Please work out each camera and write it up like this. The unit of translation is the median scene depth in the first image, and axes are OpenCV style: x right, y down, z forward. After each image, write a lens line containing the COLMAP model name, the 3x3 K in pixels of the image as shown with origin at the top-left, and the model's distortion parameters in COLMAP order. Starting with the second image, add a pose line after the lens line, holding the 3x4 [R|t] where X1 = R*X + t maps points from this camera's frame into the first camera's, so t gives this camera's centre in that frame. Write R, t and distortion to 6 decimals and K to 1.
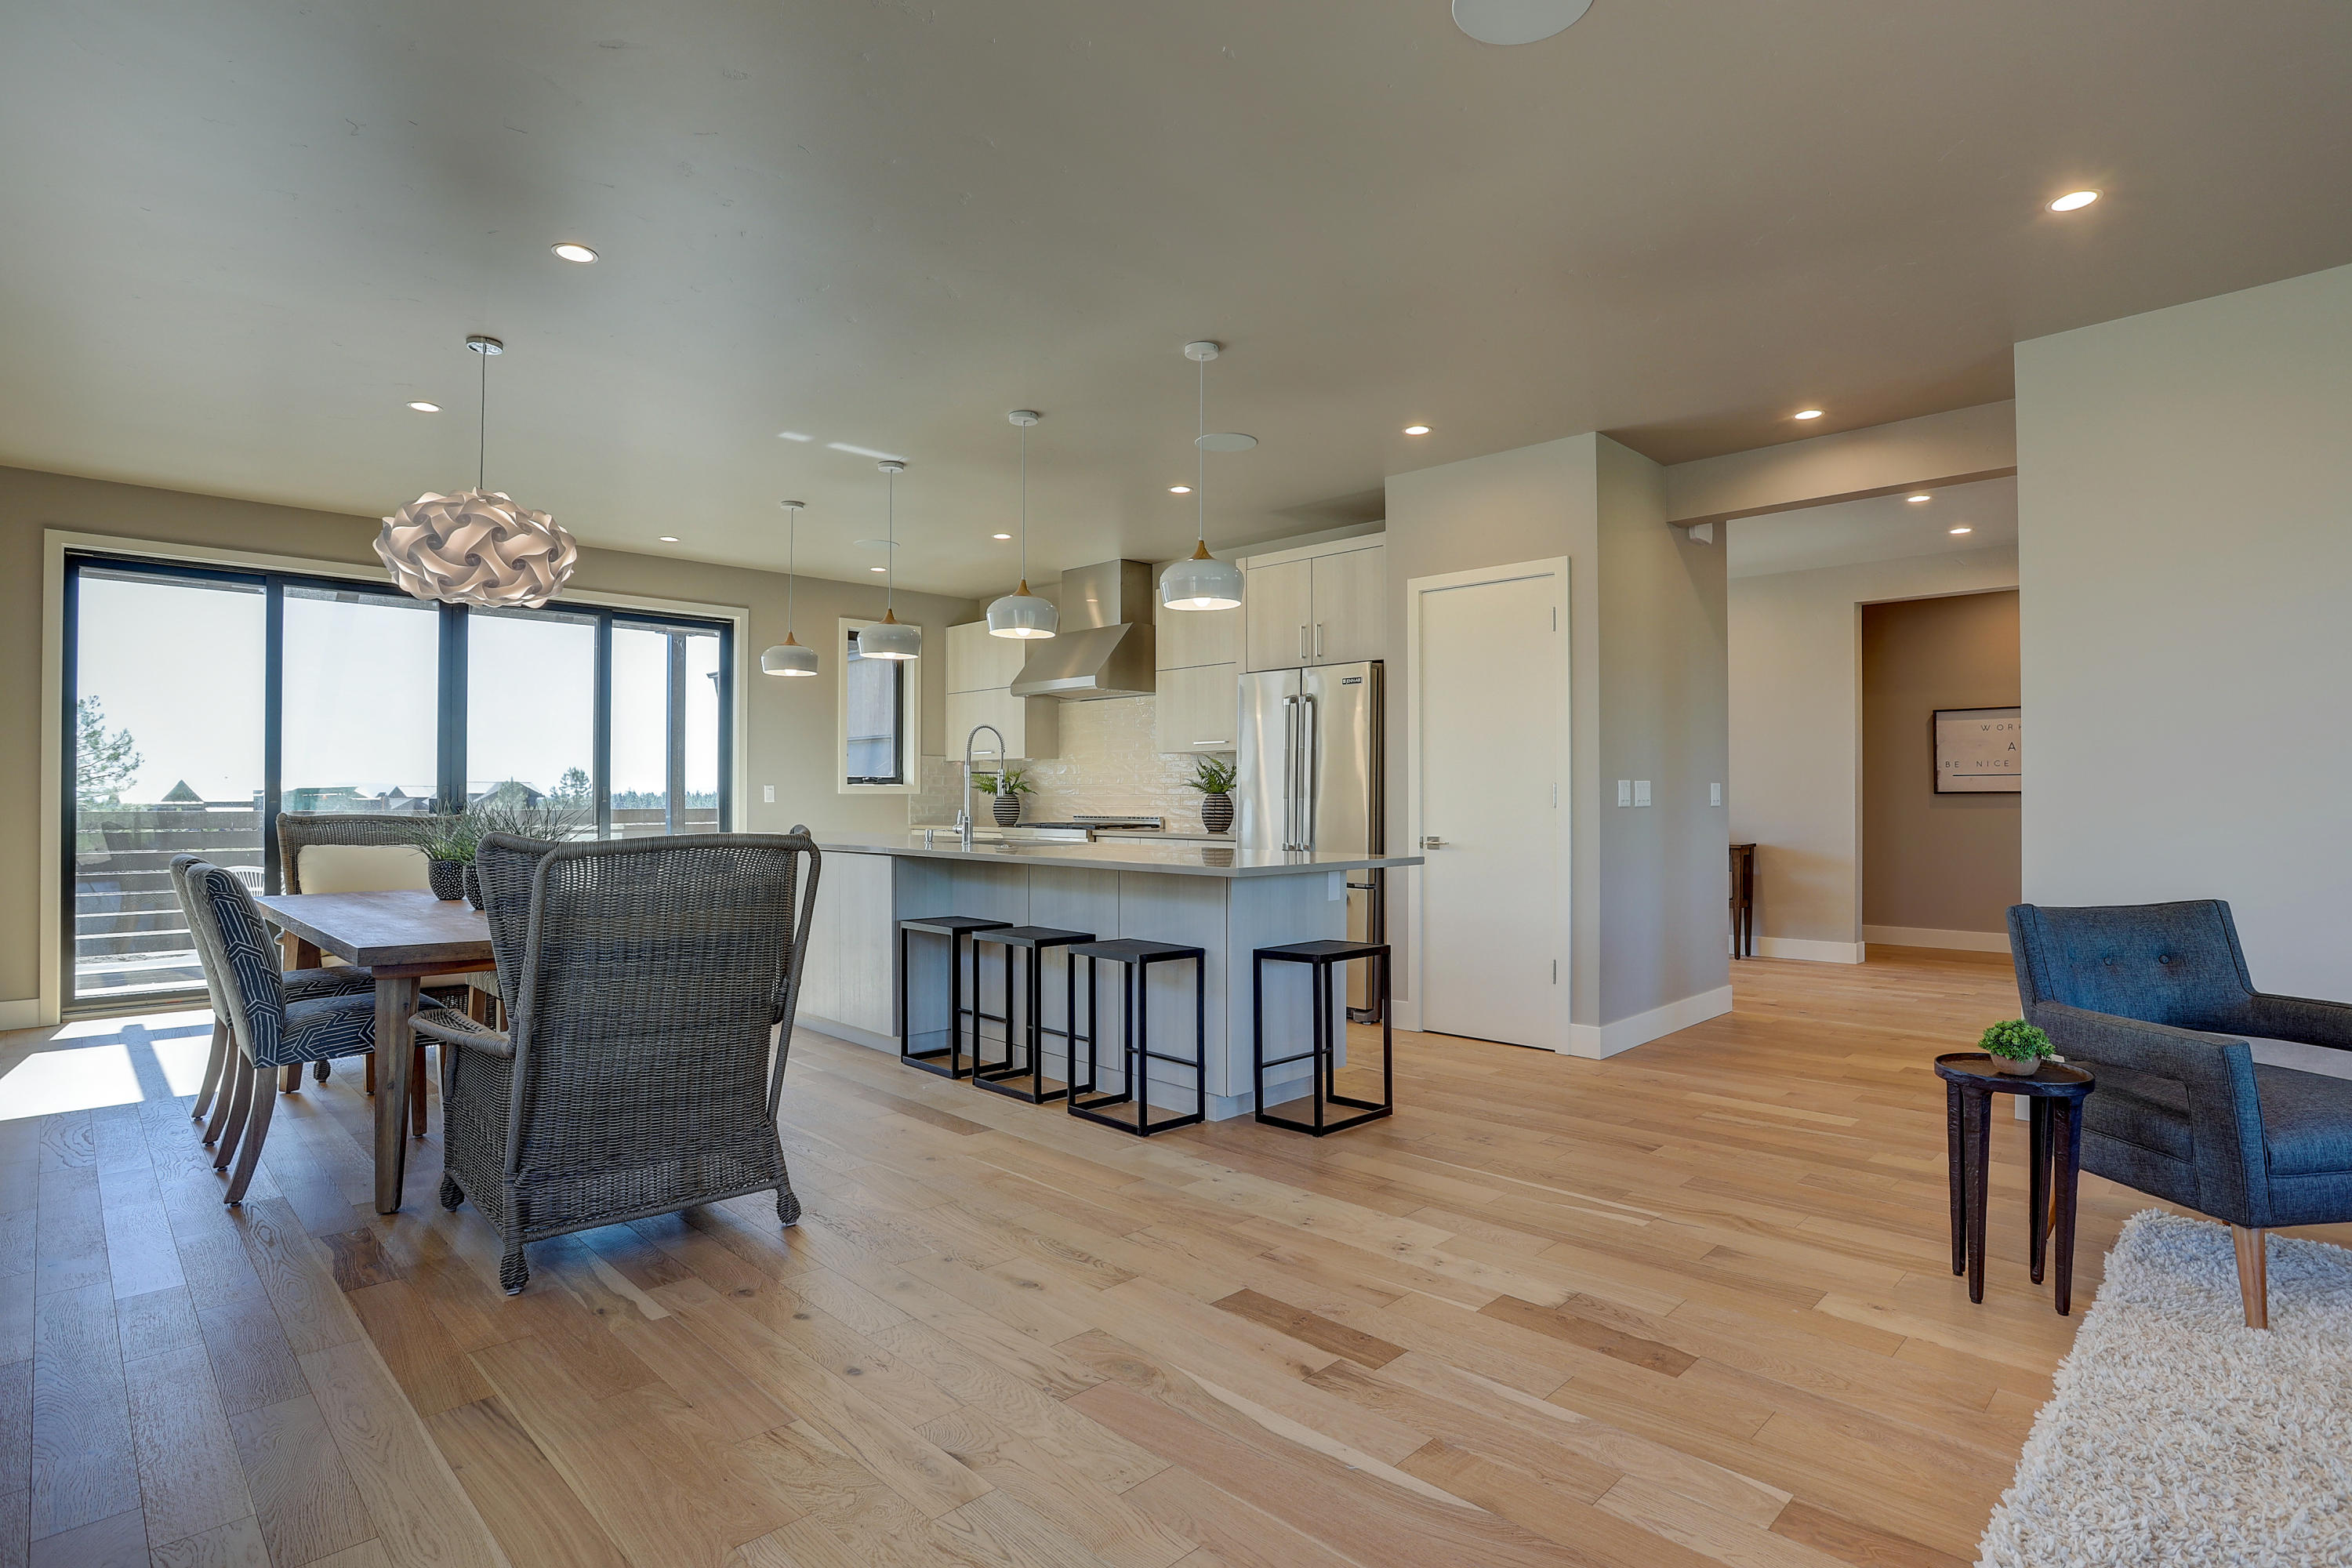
lens RADIAL K [[1103.0, 0, 1170.2], [0, 1103.0, 790.6], [0, 0, 1]] dist [-0.002206, 0.000222]
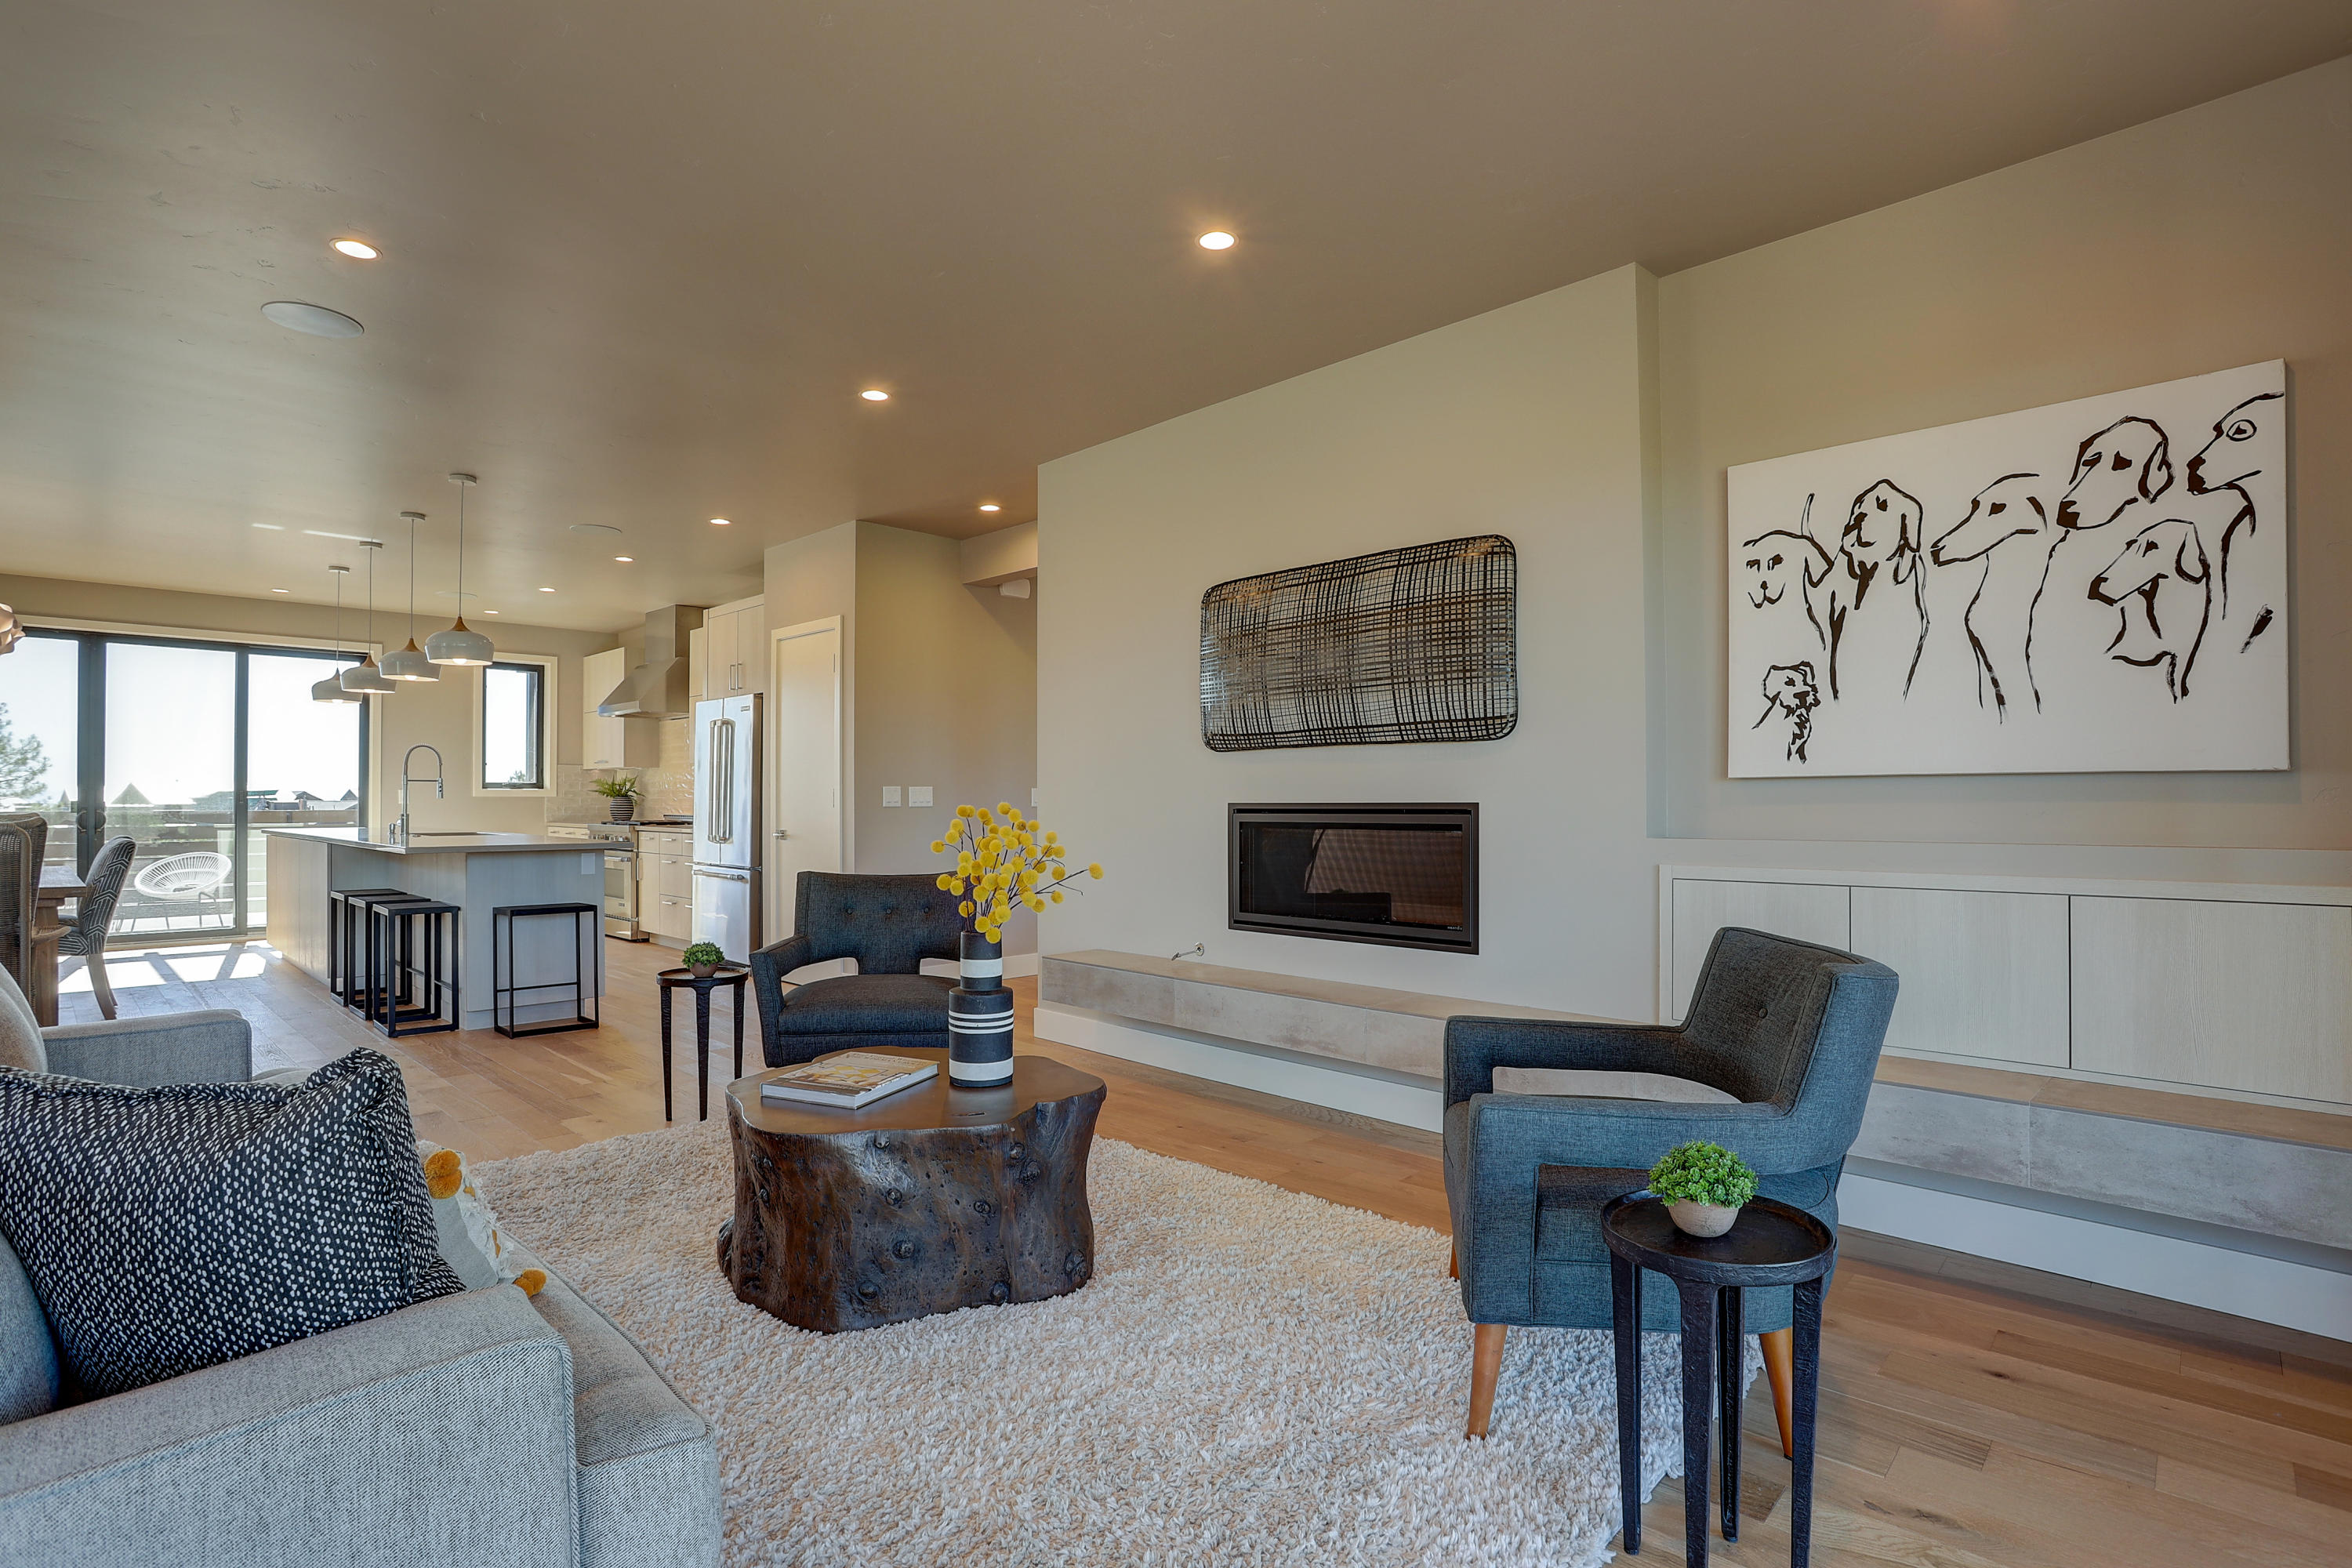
lens RADIAL K [[1056.5, 0, 1181.4], [0, 1056.5, 789.5], [0, 0, 1]] dist [0.003346, 0.000599]
pose [[0.999439, 0.007837, 0.032559, 0.484193], [-0.007406, 0.999884, -0.013334, 0.005493], [-0.032660, 0.013085, 0.999381, -0.181728]]
